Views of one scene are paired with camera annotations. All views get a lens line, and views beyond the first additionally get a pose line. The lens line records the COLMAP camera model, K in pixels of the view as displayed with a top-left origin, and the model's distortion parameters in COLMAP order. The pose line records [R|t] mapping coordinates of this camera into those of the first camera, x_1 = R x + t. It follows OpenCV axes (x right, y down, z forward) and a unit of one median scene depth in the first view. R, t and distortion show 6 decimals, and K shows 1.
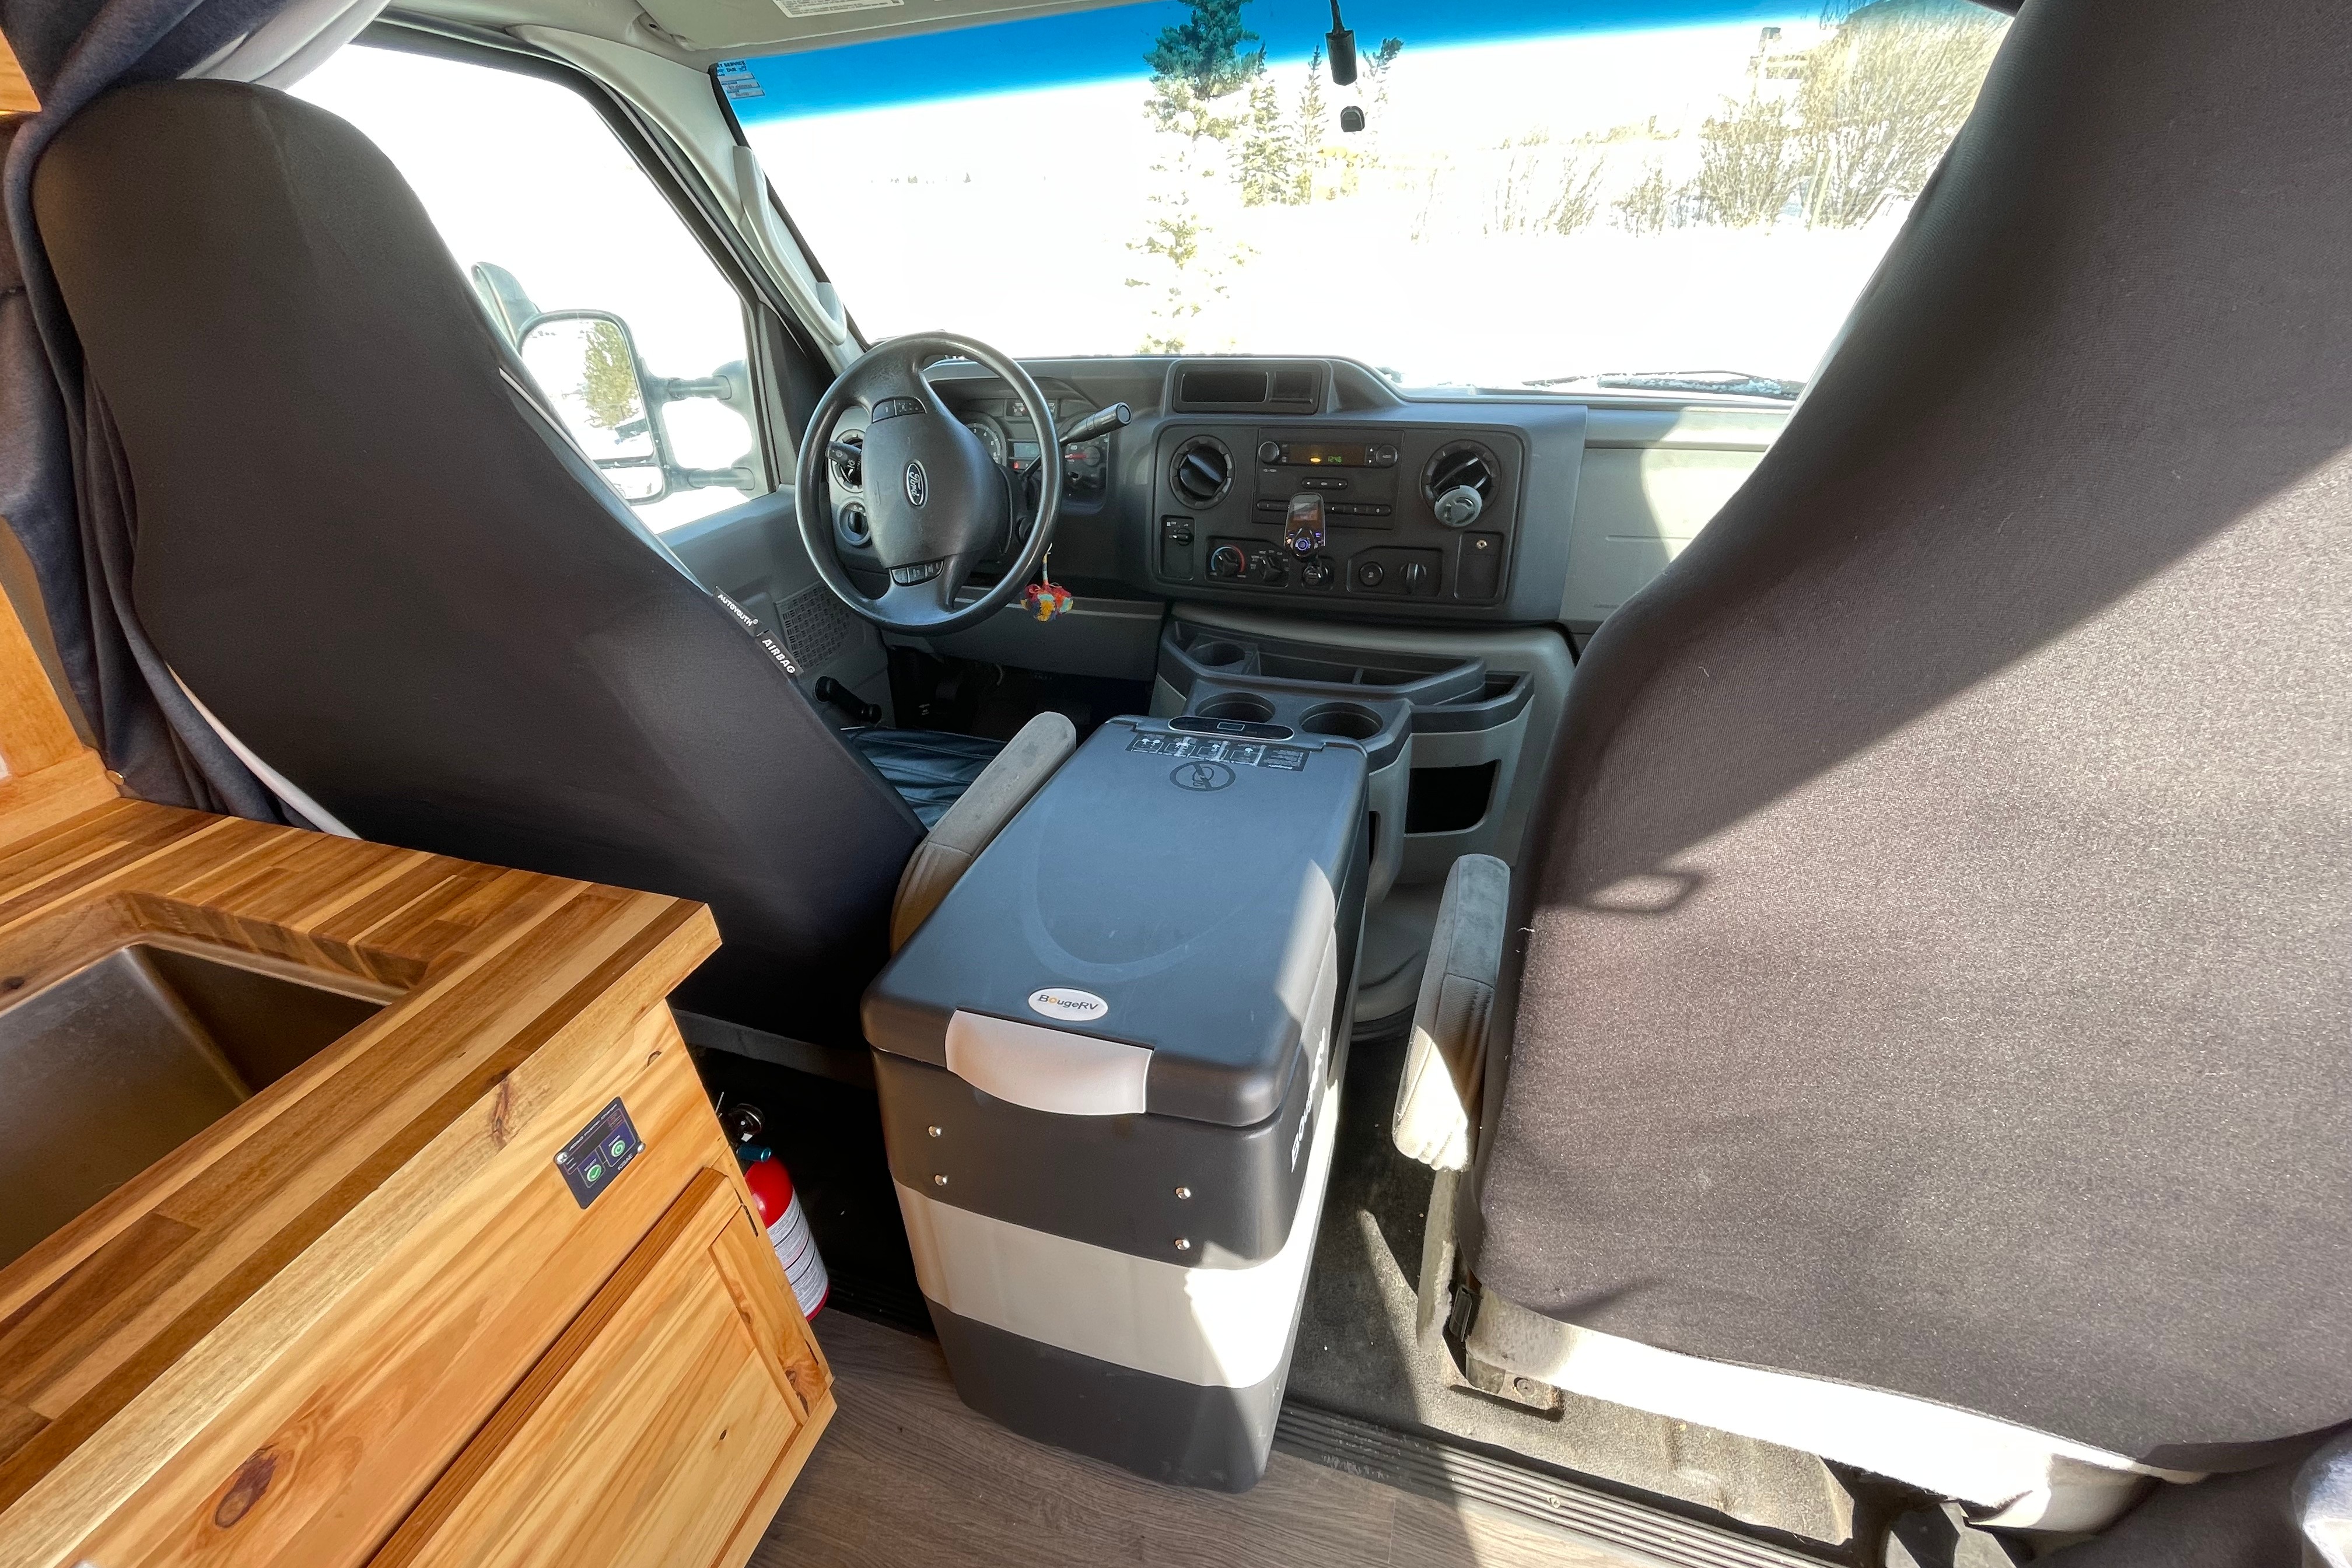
lens RADIAL K [[947.9, 0, 1182.9], [0, 947.9, 791.0], [0, 0, 1]] dist [-0.008961, 0.003772]
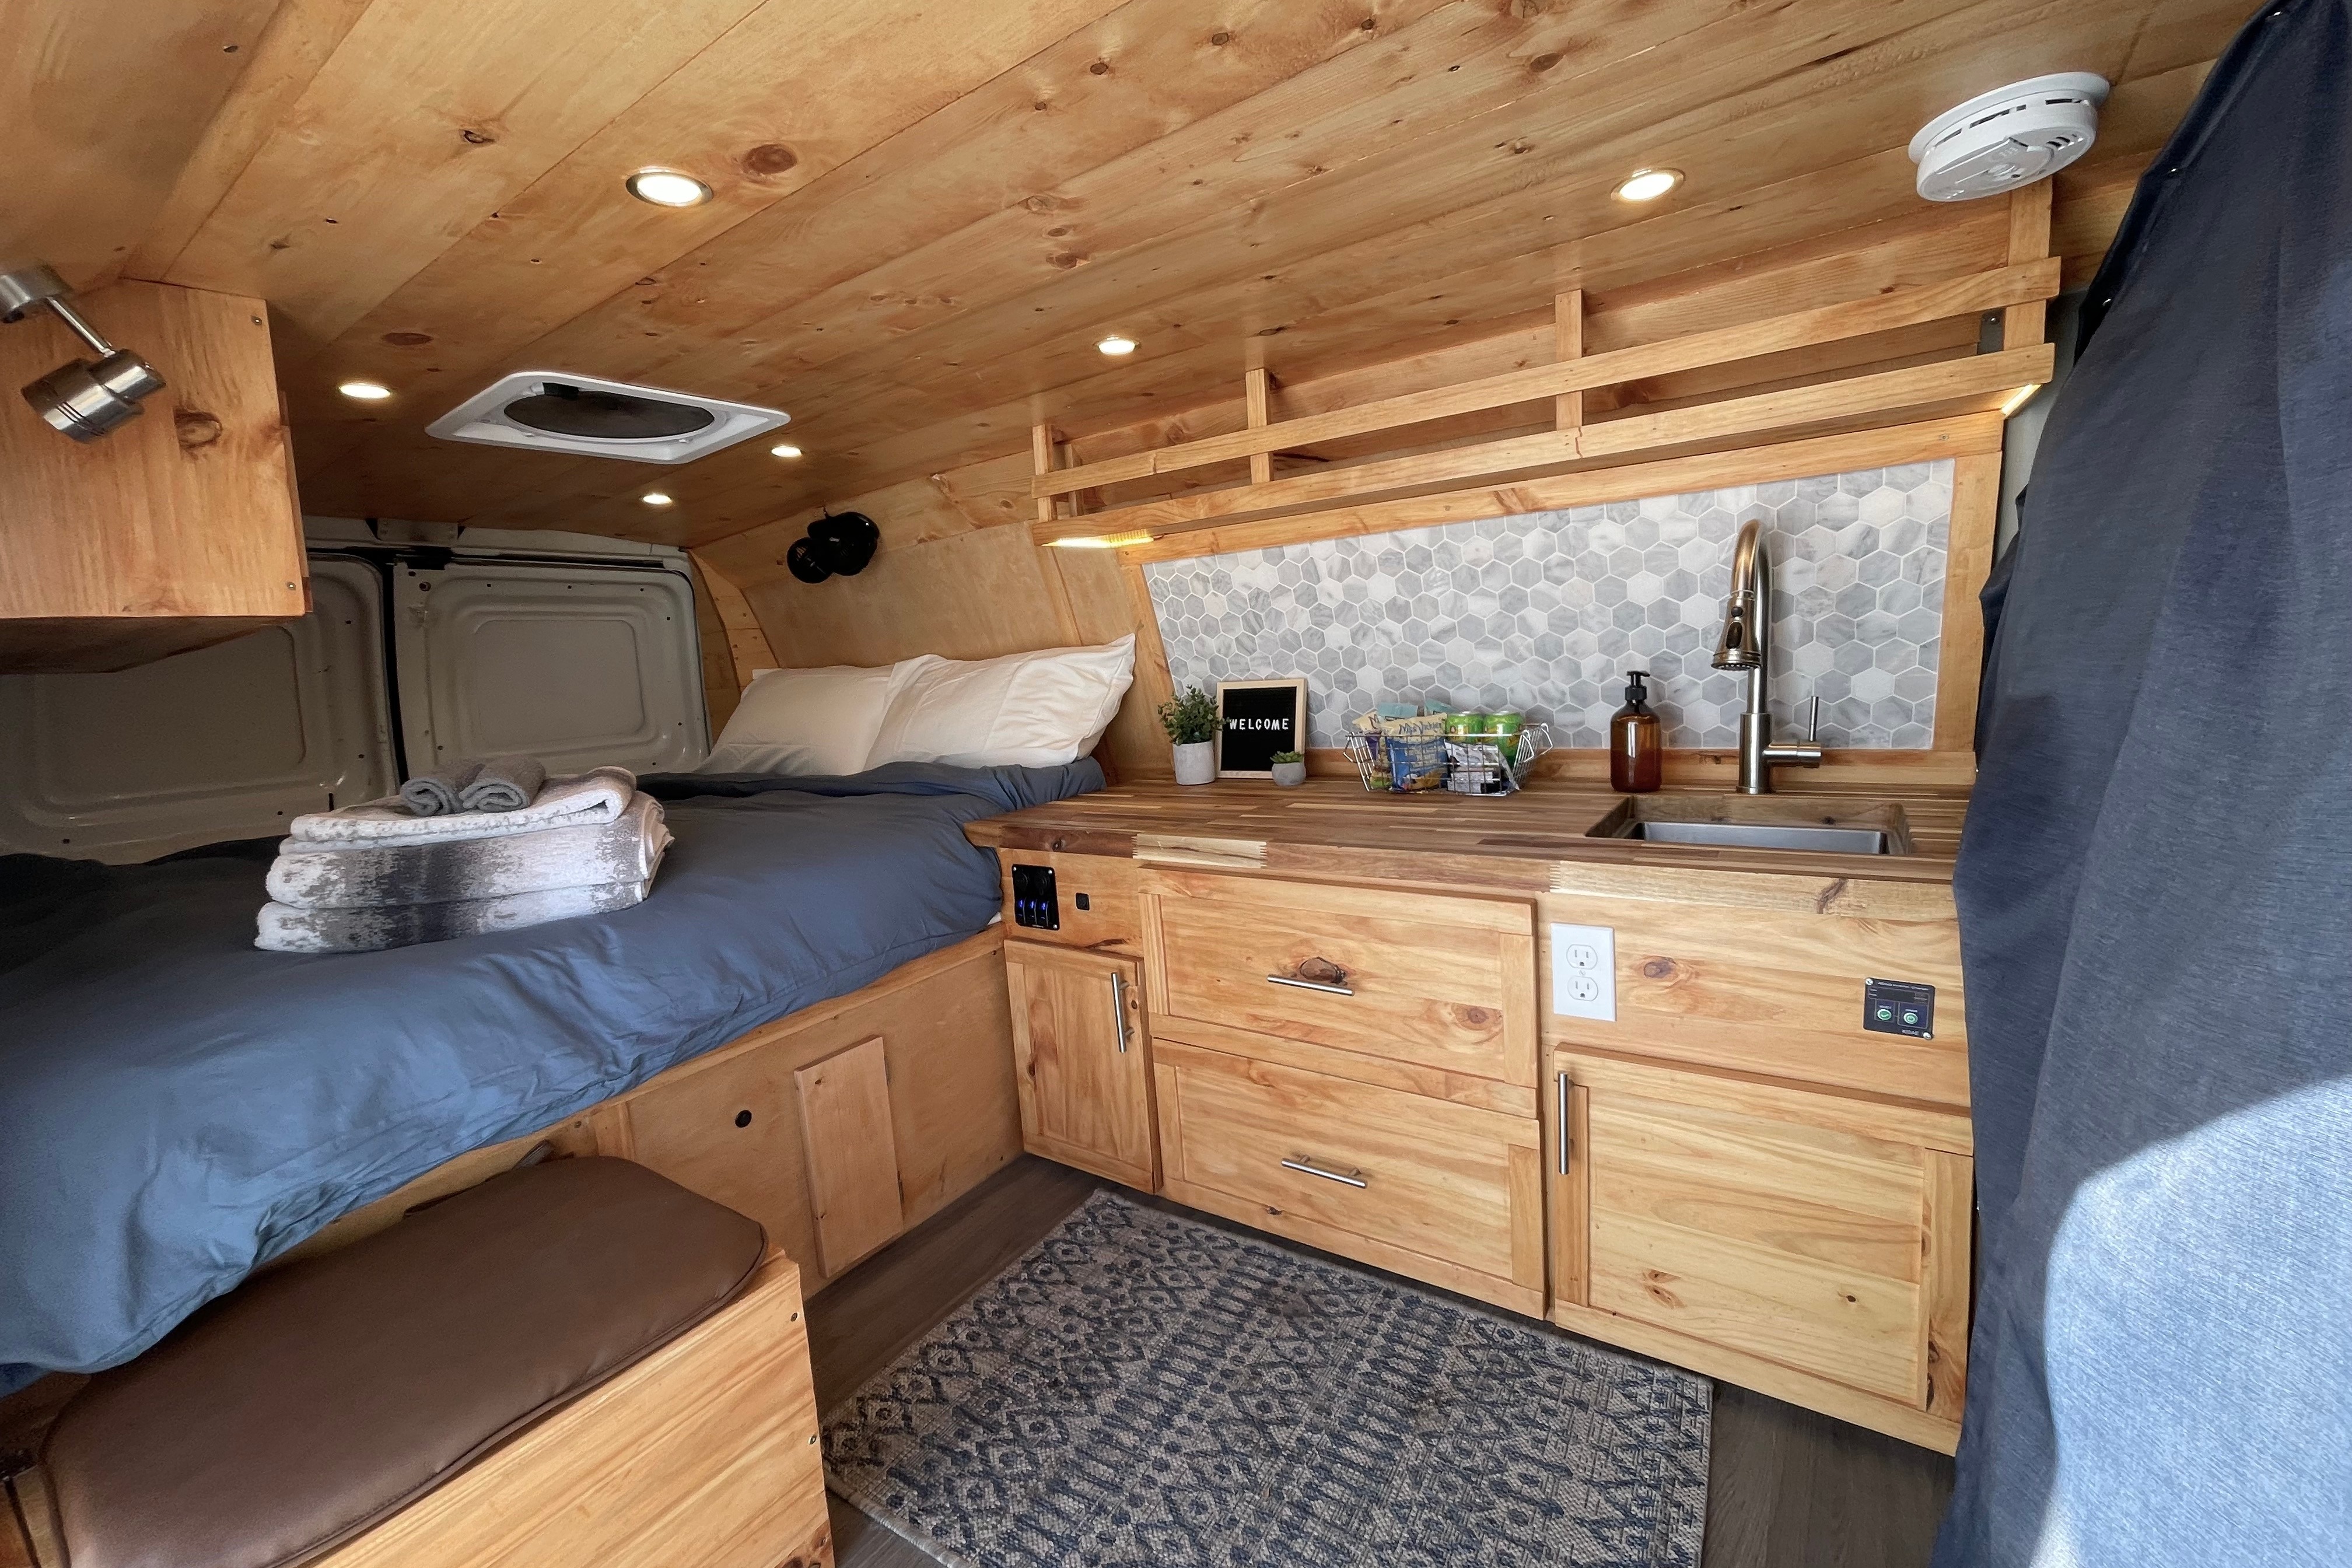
lens RADIAL K [[947.9, 0, 1184.3], [0, 947.9, 784.8], [0, 0, 1]] dist [-0.008961, 0.003772]
pose [[-0.283978, 0.190777, -0.939660, 0.556202], [-0.429518, 0.850867, 0.302555, 0.071301], [0.857246, 0.489520, -0.159685, 0.074478]]
